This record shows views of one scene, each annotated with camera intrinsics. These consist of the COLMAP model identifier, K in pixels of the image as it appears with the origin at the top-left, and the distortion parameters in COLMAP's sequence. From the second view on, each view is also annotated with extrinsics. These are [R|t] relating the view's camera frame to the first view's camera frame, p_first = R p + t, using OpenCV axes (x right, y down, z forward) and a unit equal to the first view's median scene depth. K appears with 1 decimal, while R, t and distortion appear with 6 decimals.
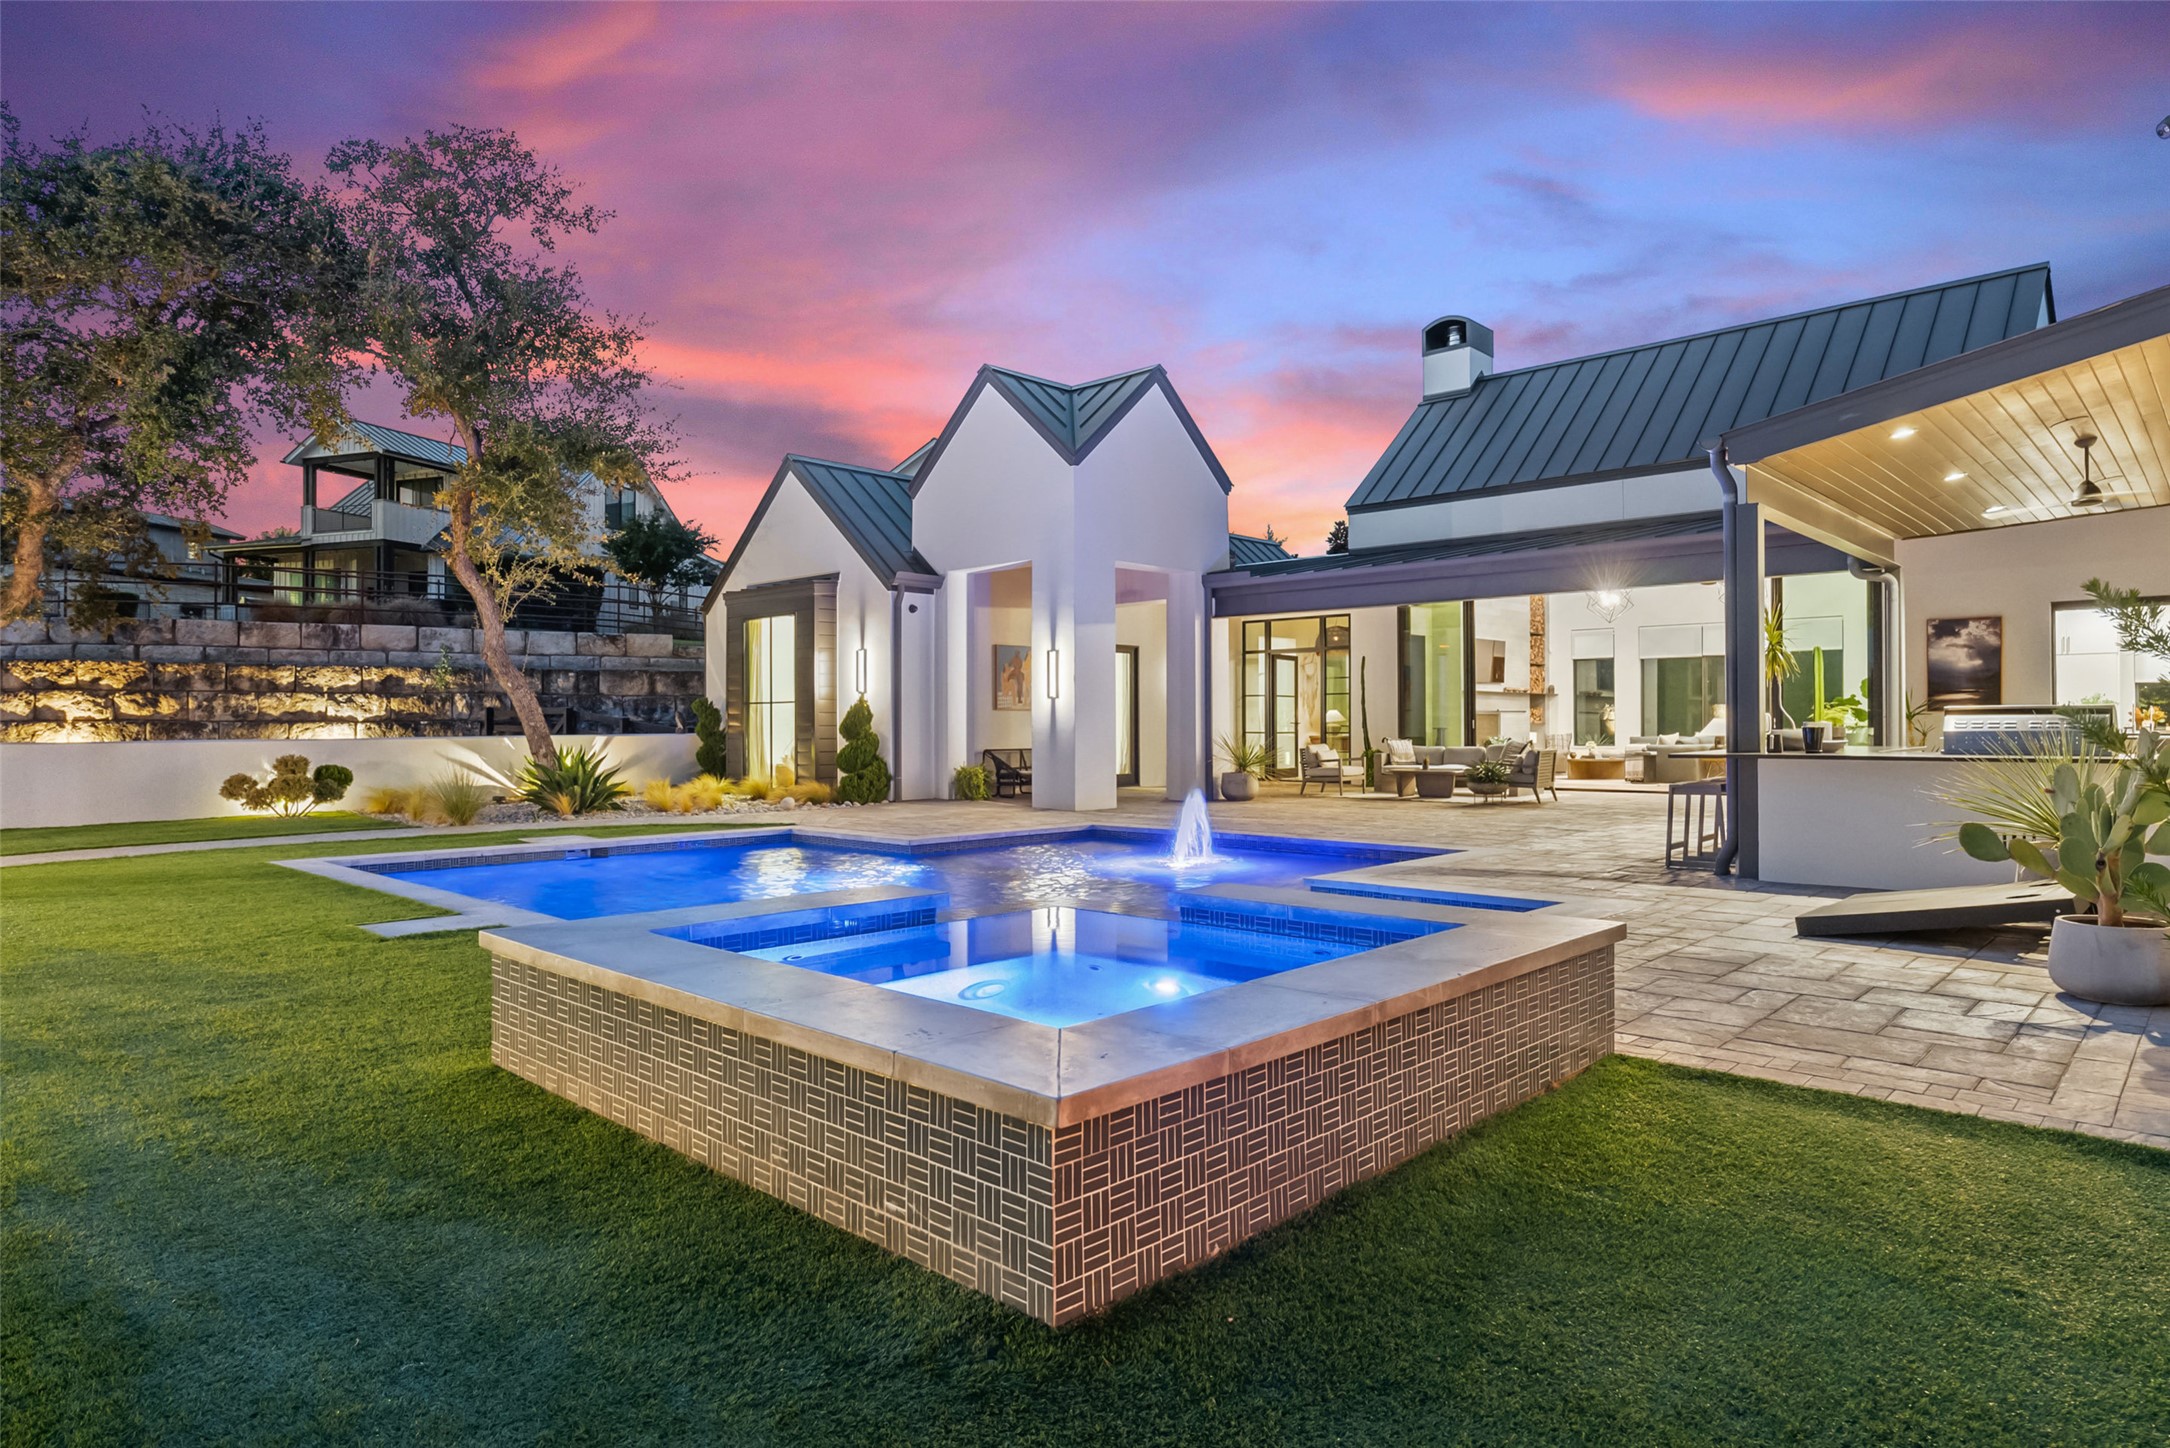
lens RADIAL K [[1247.2, 0, 1086.8], [0, 1247.2, 724.1], [0, 0, 1]] dist [0.001588, 0.001469]
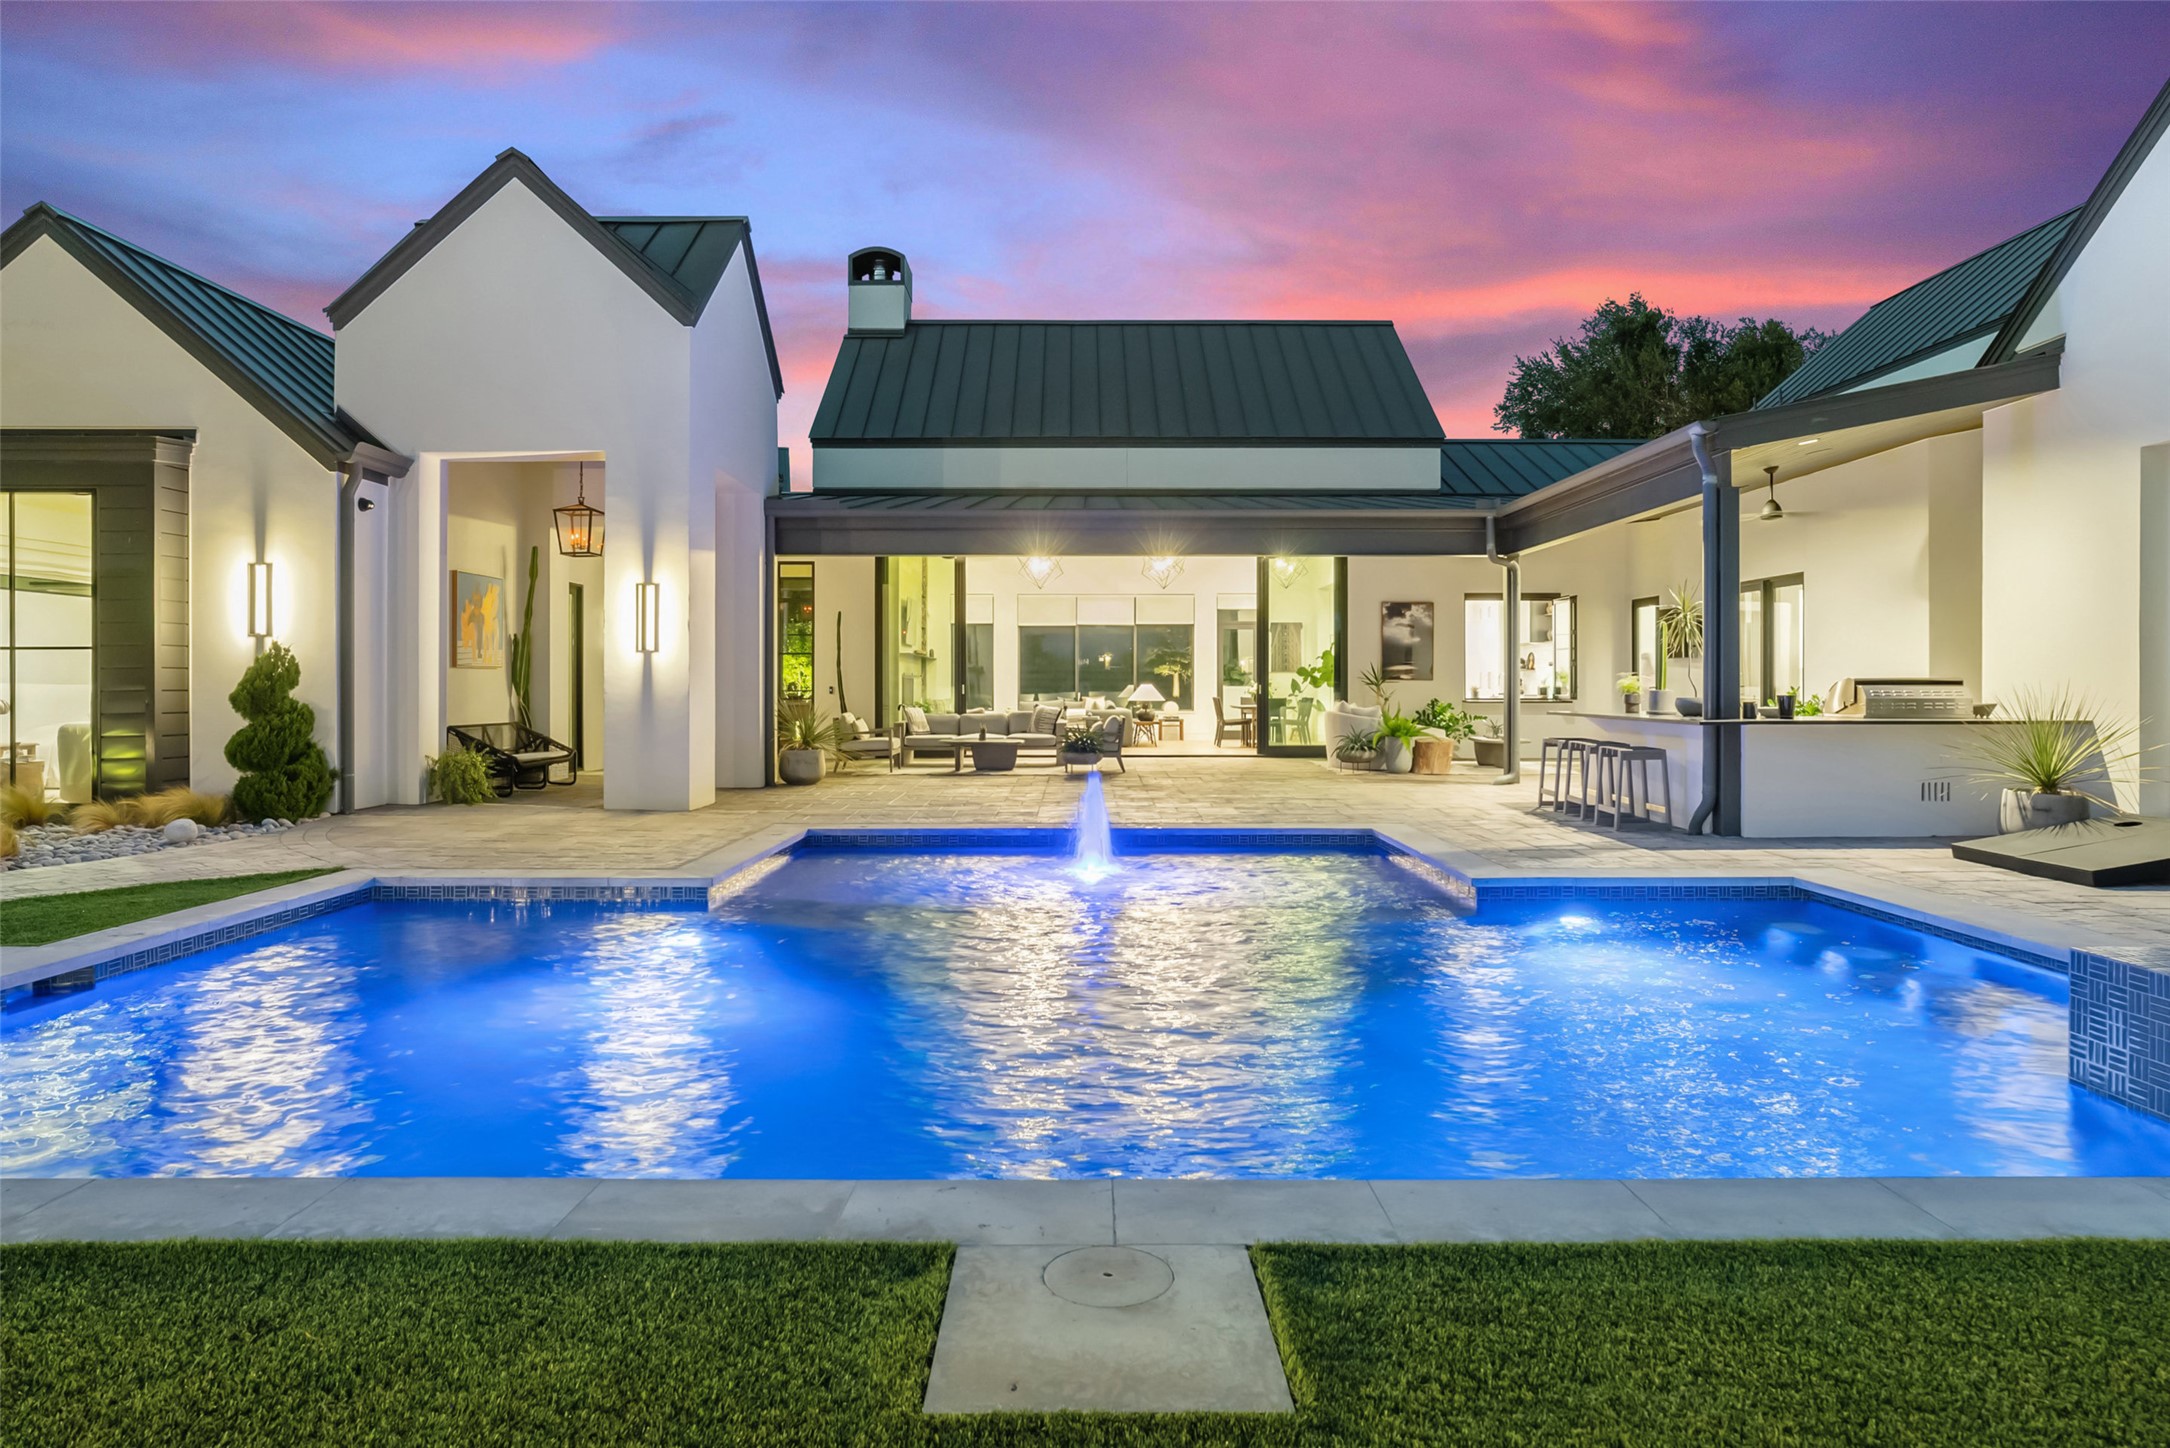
lens RADIAL K [[1247.2, 0, 1077.6], [0, 1247.2, 682.6], [0, 0, 1]] dist [0.001588, 0.001469]
pose [[0.730623, 0.005204, 0.682762, -0.303172], [-0.002610, 0.999985, -0.004829, -0.000802], [-0.682776, 0.001746, 0.730625, 0.296194]]
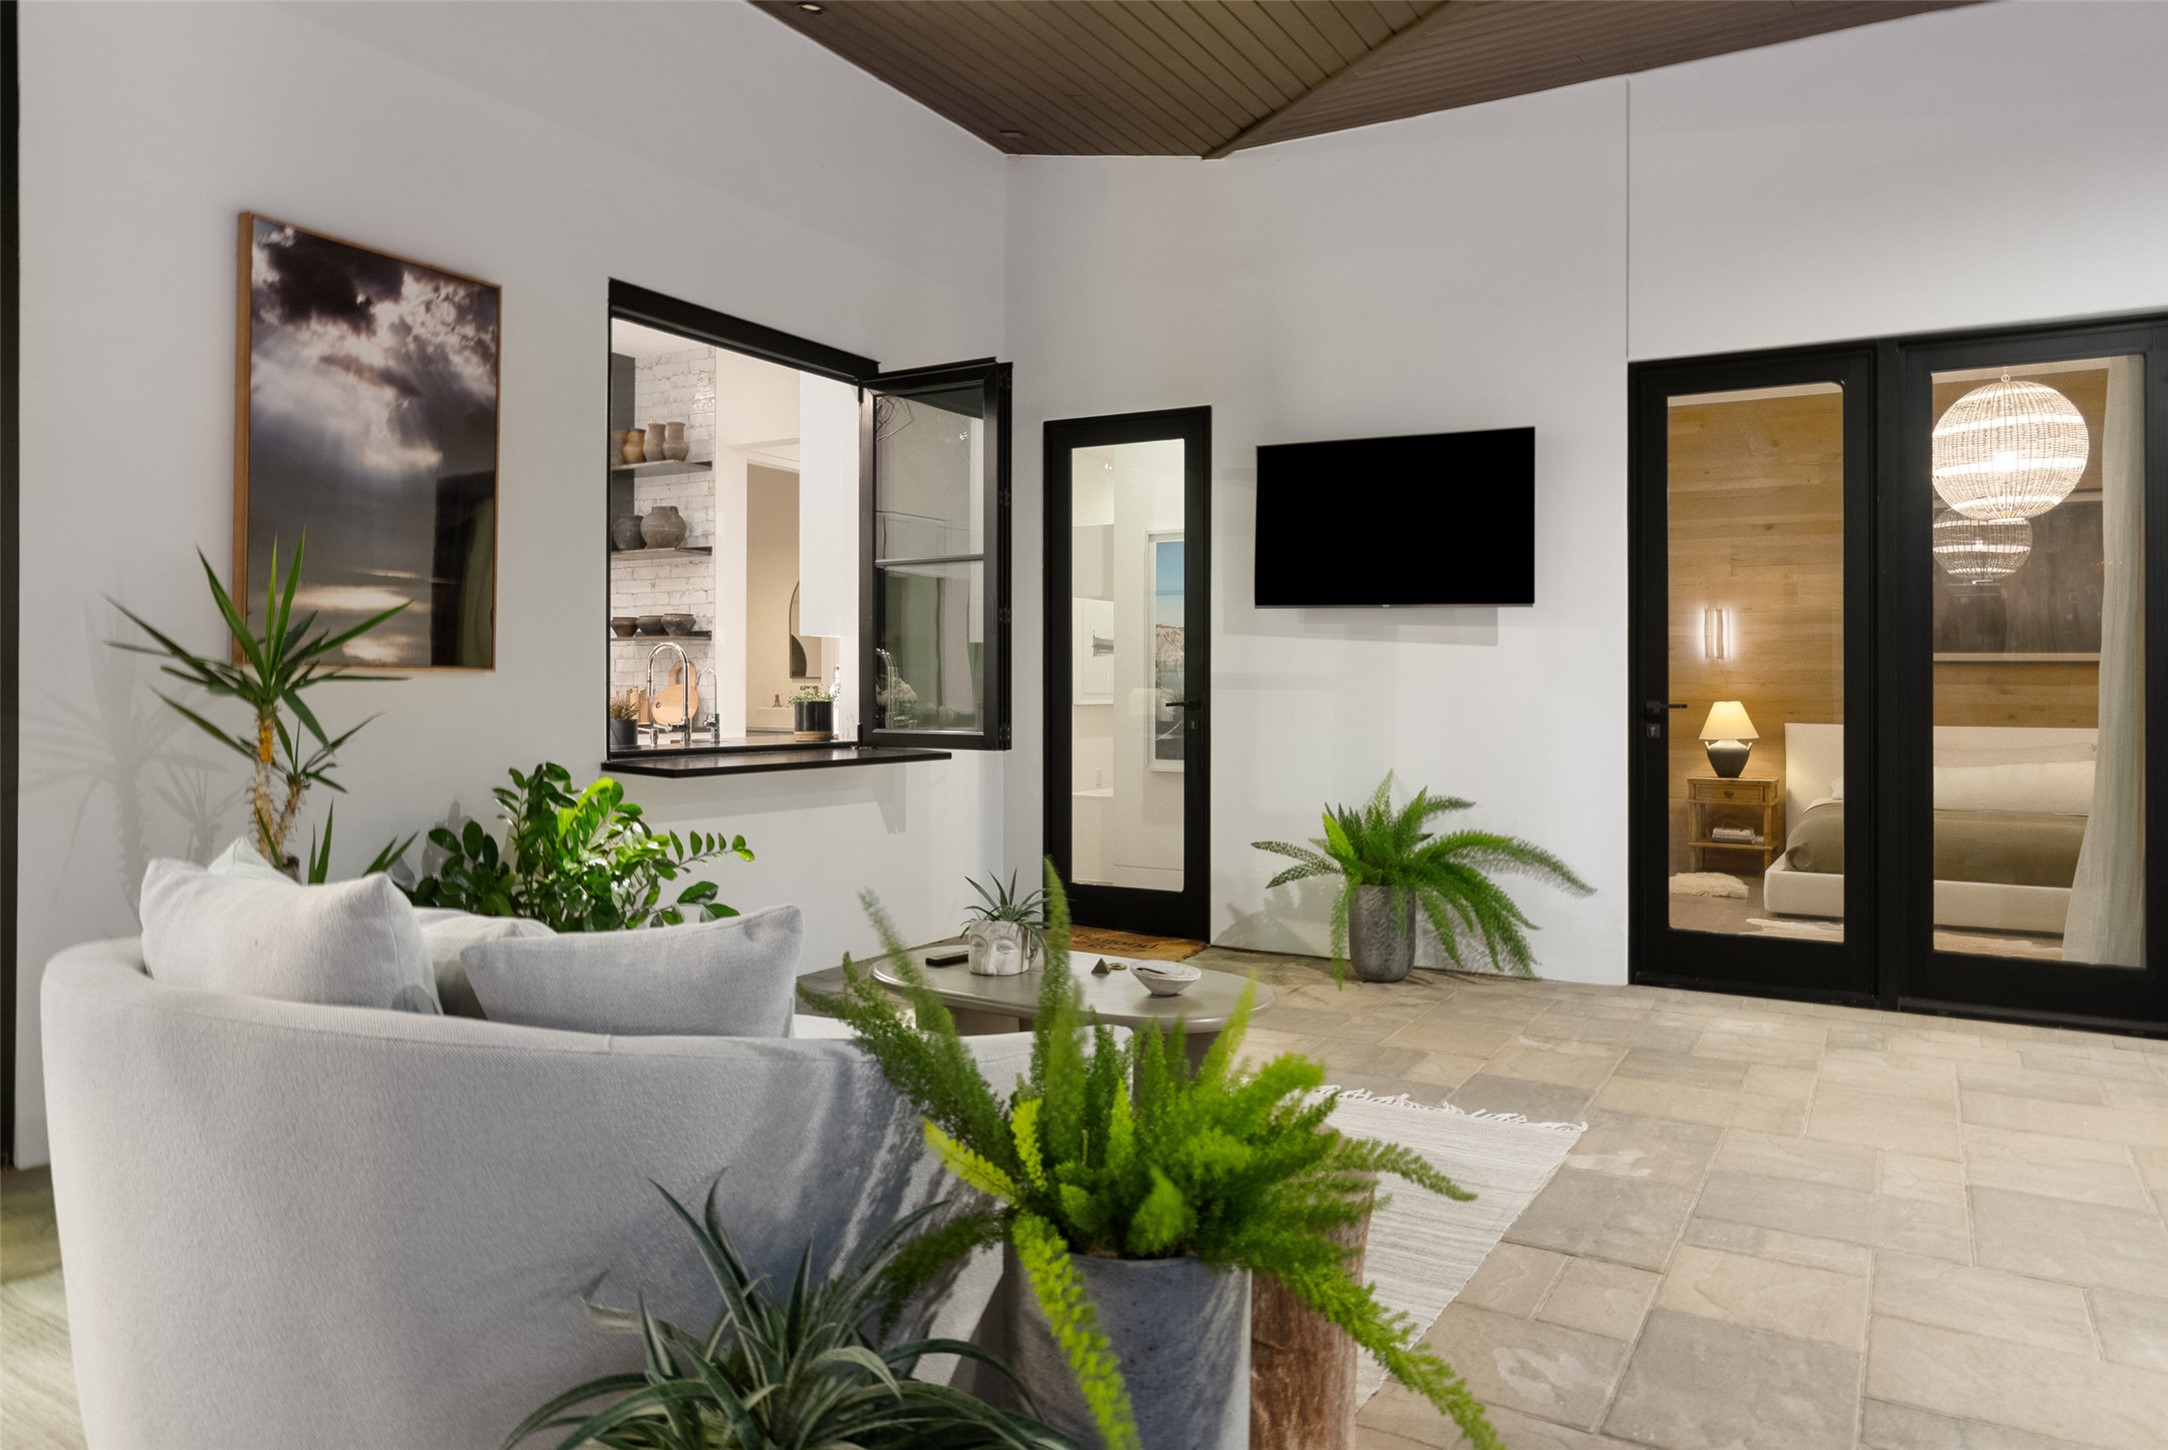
lens RADIAL K [[1440.1, 0, 1081.6], [0, 1440.1, 714.9], [0, 0, 1]] dist [-0.001145, 0.000090]
pose [[-0.219523, -0.005455, 0.975592, 0.358882], [0.001224, 0.999982, 0.005867, -0.000653], [-0.975607, 0.002482, -0.219512, 0.811057]]
